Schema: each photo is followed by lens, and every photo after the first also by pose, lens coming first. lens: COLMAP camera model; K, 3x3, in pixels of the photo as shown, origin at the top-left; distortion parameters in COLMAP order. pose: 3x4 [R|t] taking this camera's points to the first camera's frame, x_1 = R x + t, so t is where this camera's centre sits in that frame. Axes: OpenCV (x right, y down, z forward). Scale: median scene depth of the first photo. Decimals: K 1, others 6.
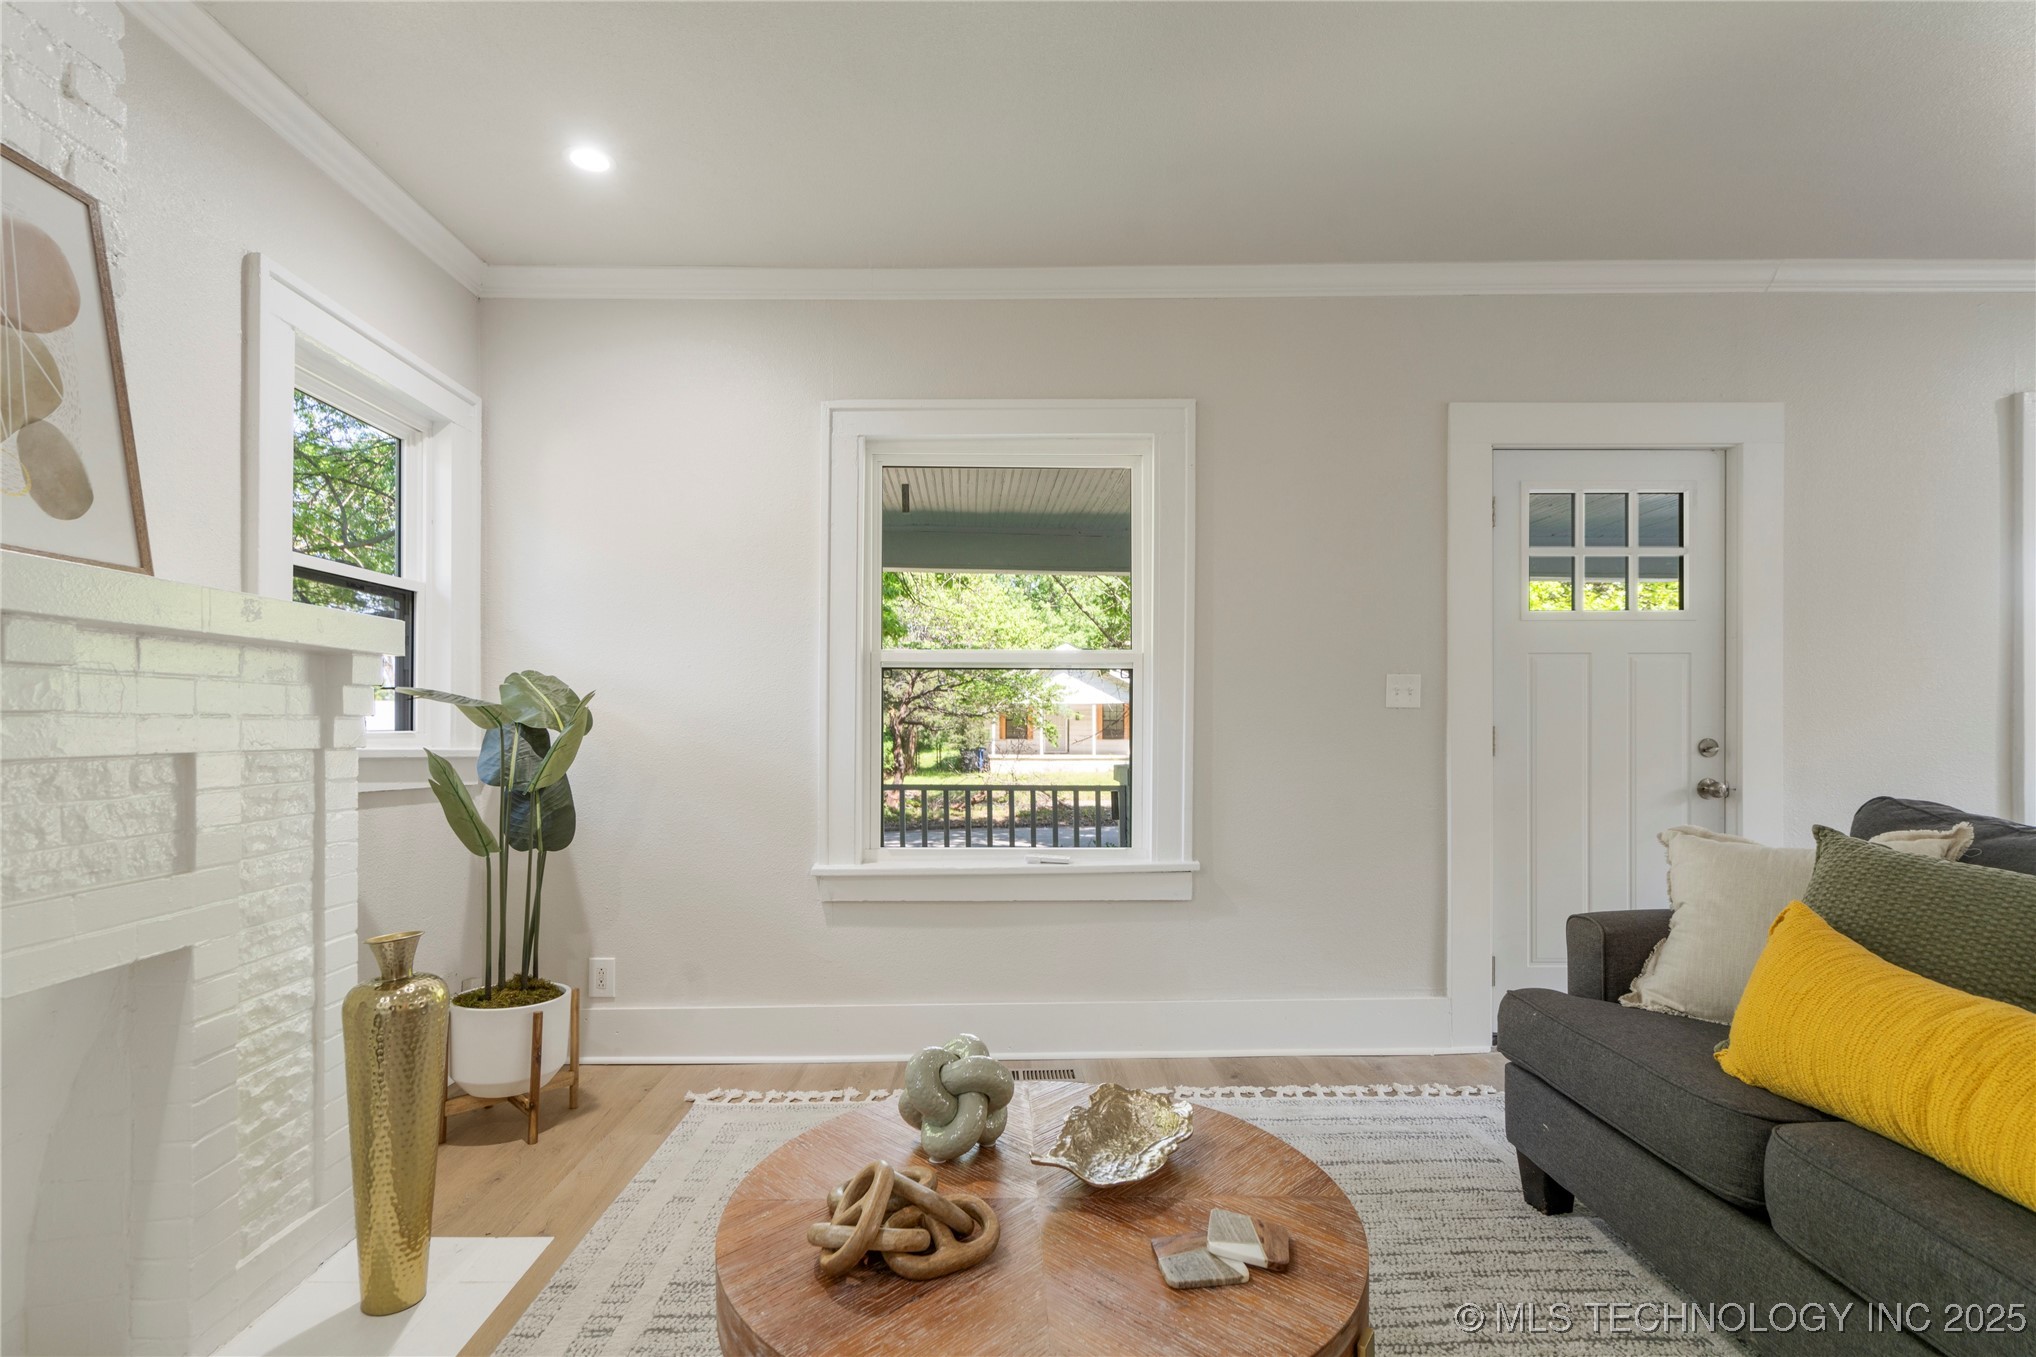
lens RADIAL K [[957.8, 0, 995.0], [0, 957.8, 719.2], [0, 0, 1]] dist [-0.002886, 0.003095]
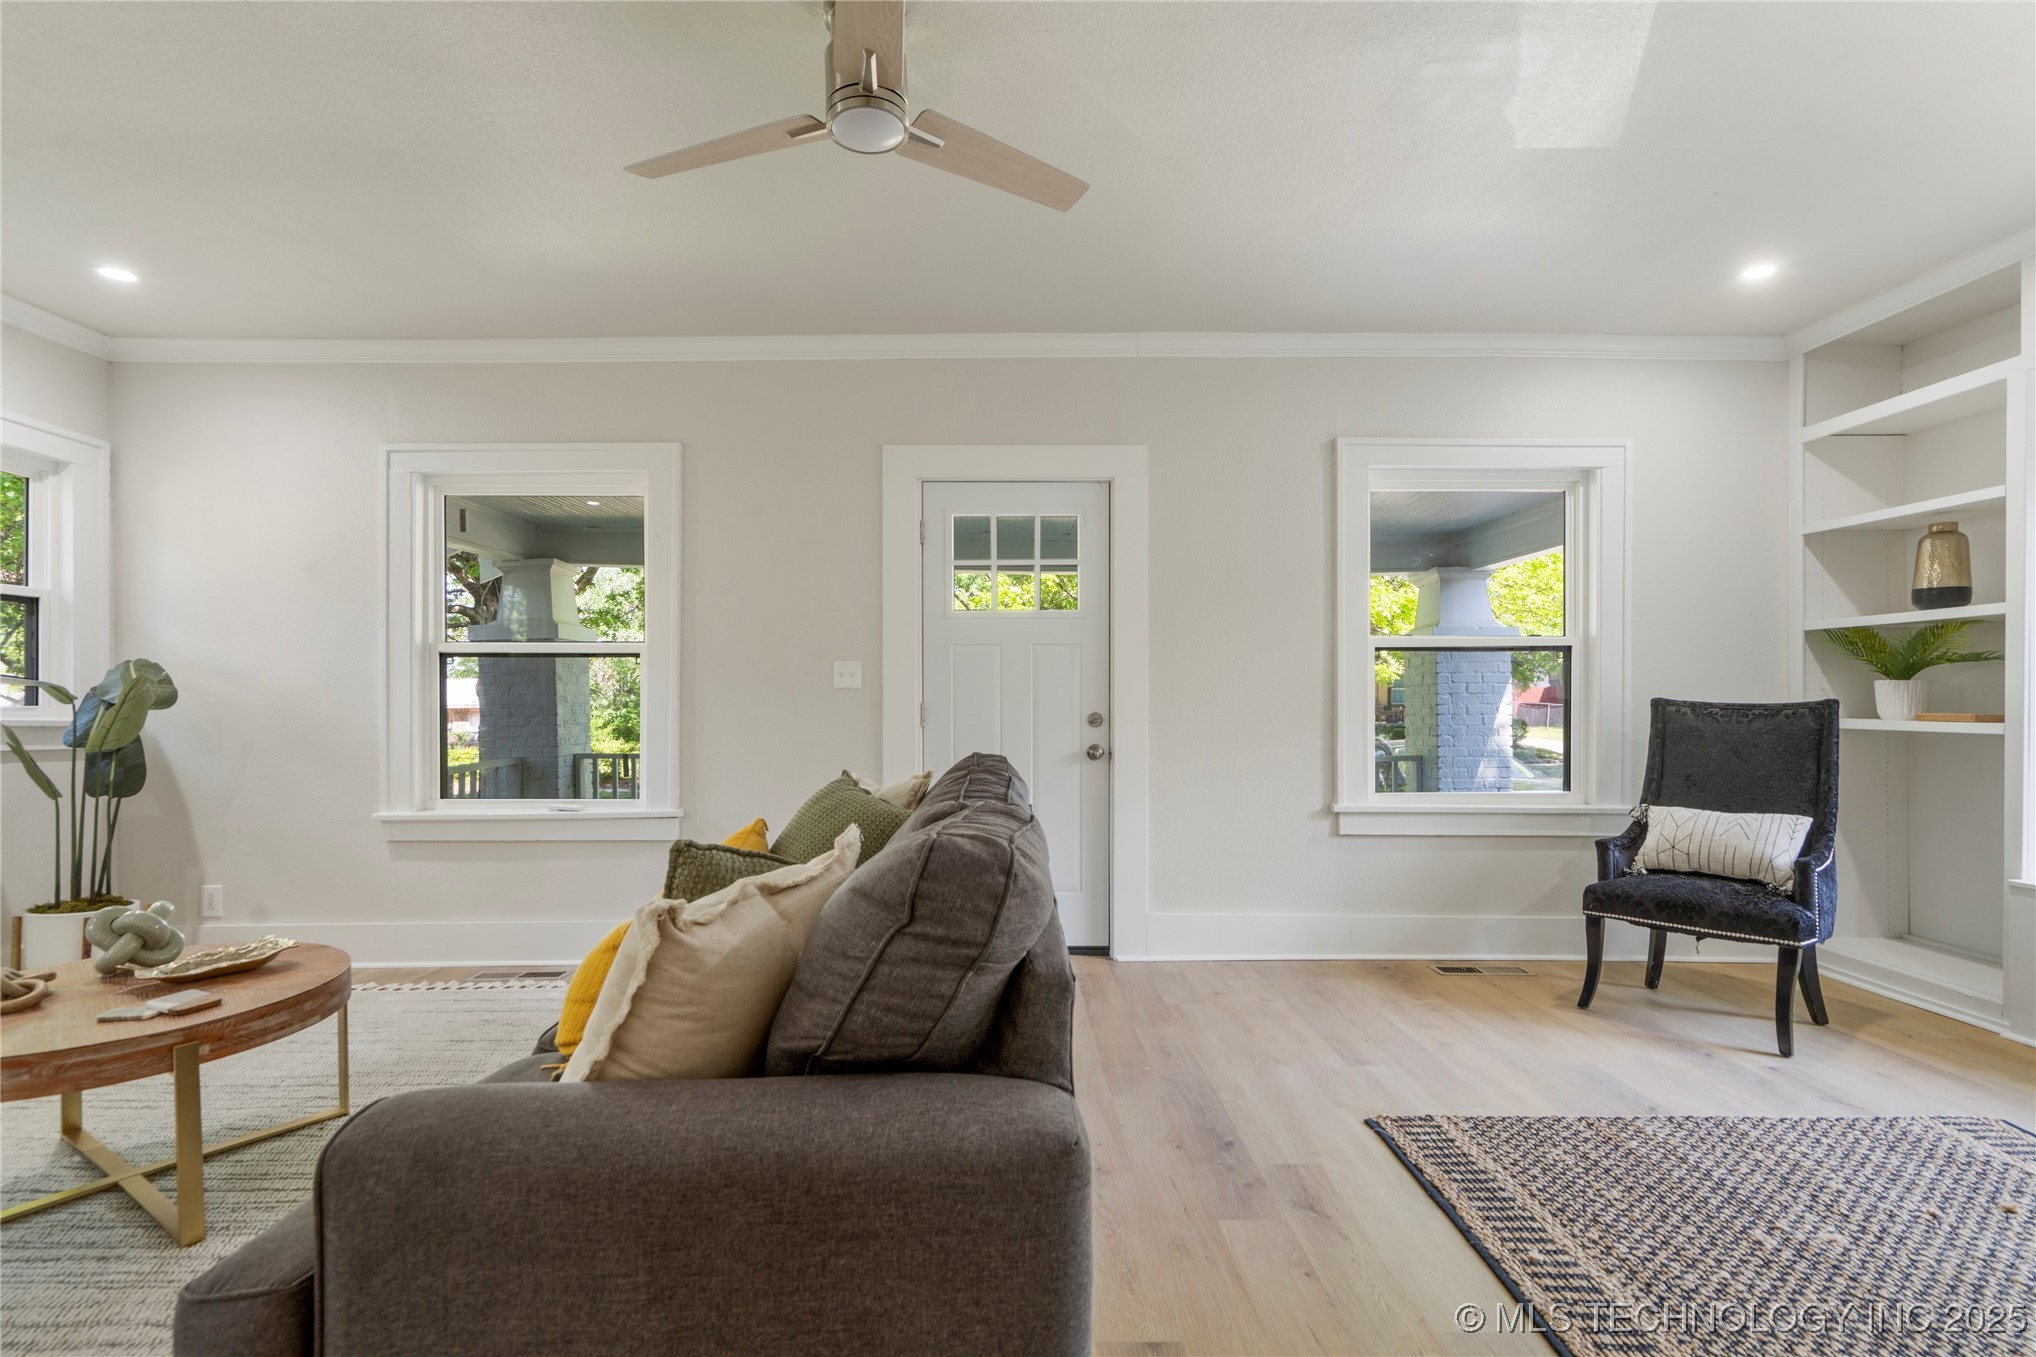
lens RADIAL K [[957.8, 0, 998.8], [0, 957.8, 702.9], [0, 0, 1]] dist [-0.002886, 0.003095]
pose [[0.999991, 0.000579, -0.004320, 0.672295], [-0.000551, 0.999978, 0.006585, -0.000793], [0.004323, -0.006583, 0.999969, -0.272823]]
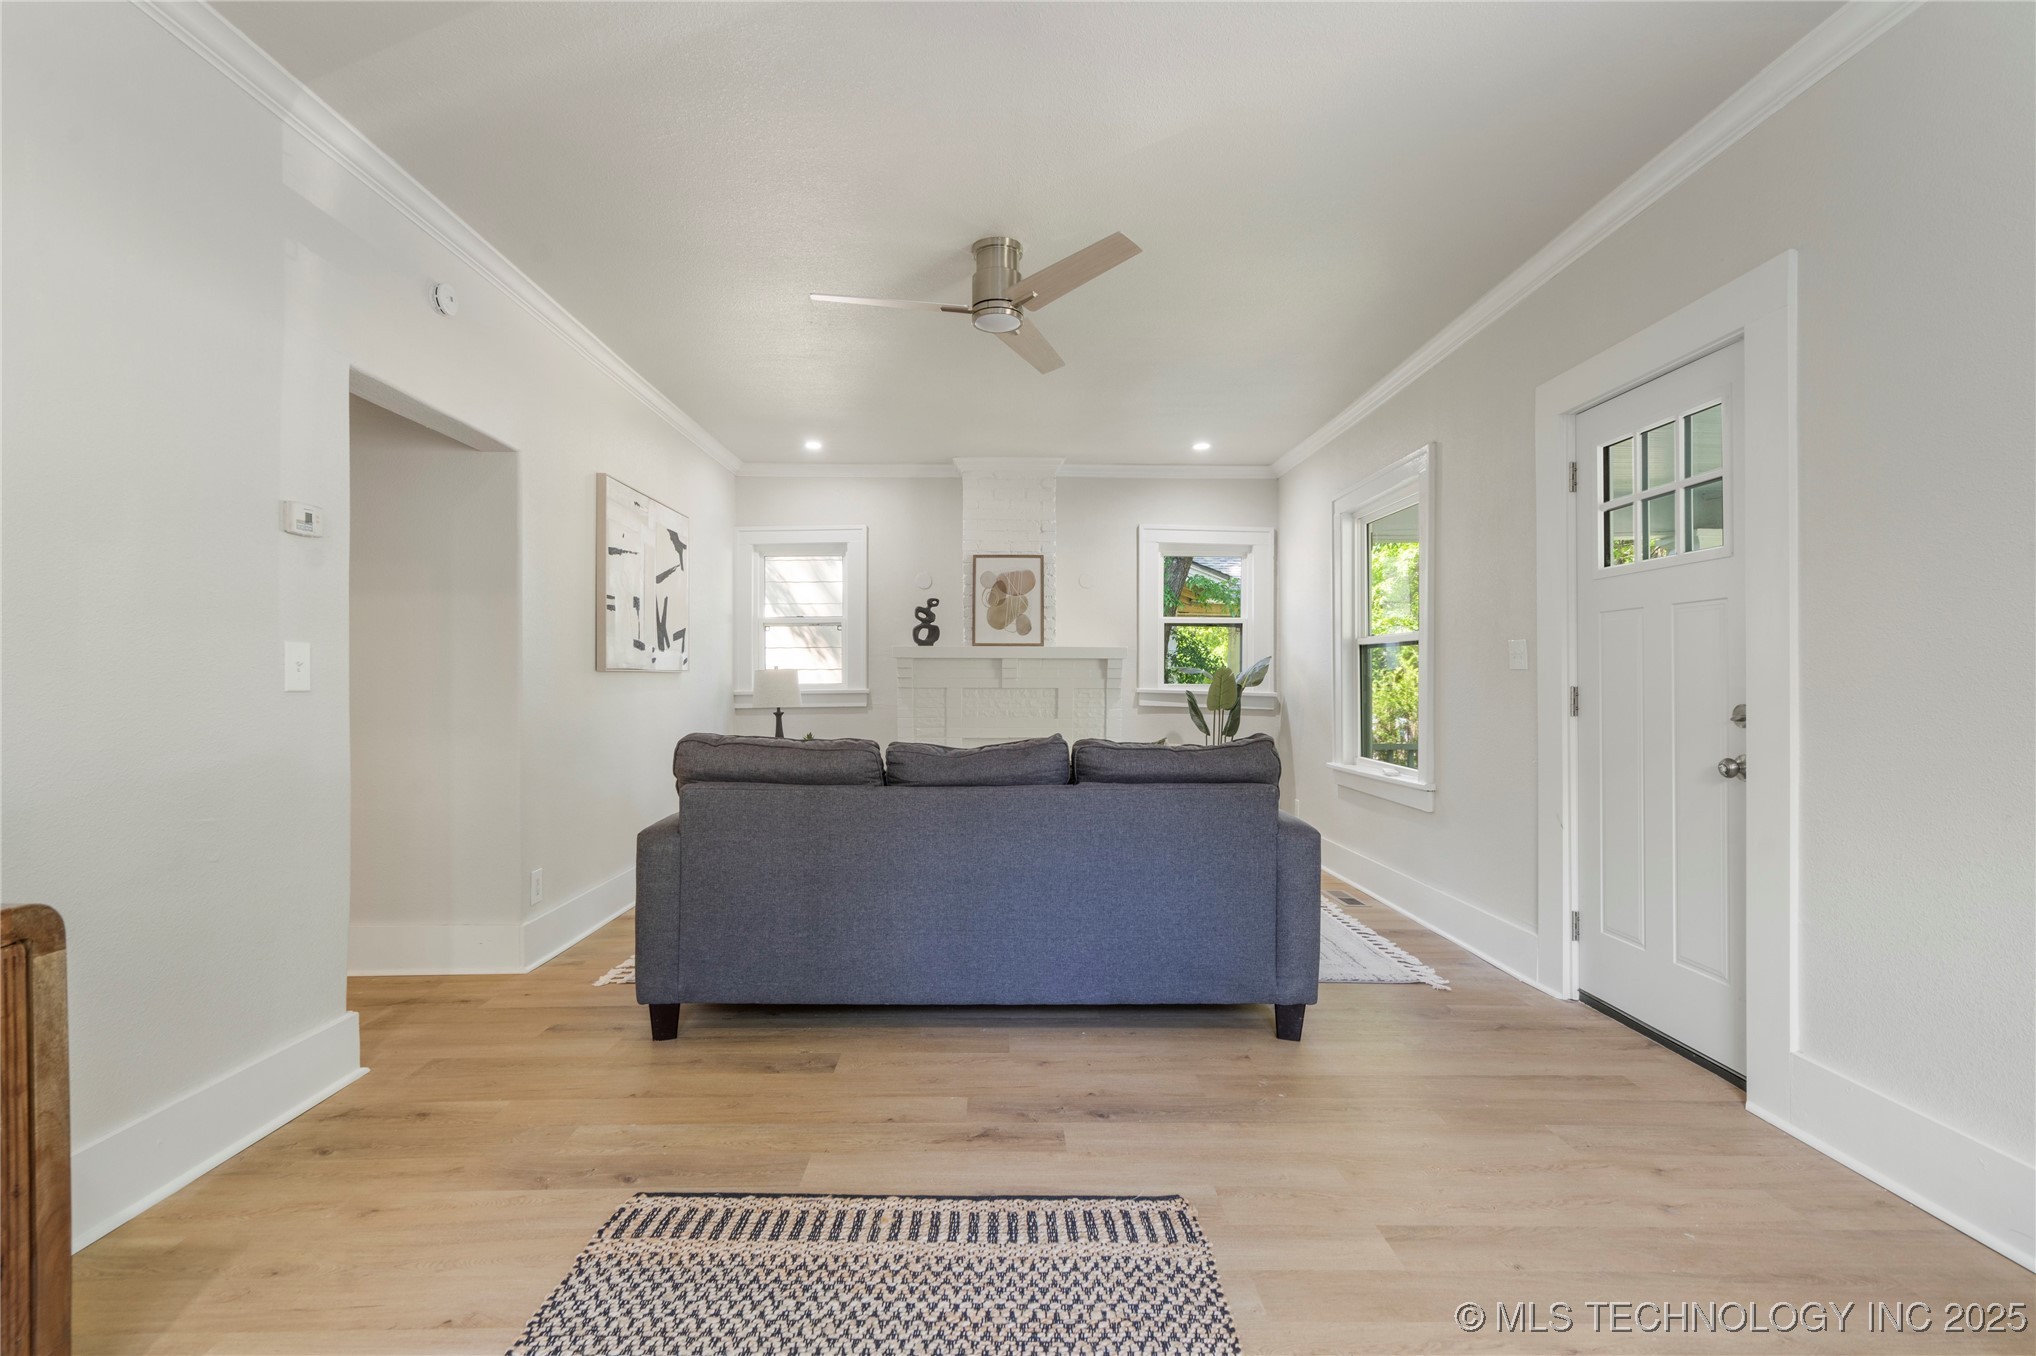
lens RADIAL K [[957.8, 0, 1009.2], [0, 957.8, 677.5], [0, 0, 1]] dist [-0.002886, 0.003095]
pose [[0.005472, -0.001086, -0.999984, 1.654368], [0.002151, 0.999997, -0.001074, -0.002180], [0.999983, -0.002146, 0.005474, 0.421290]]
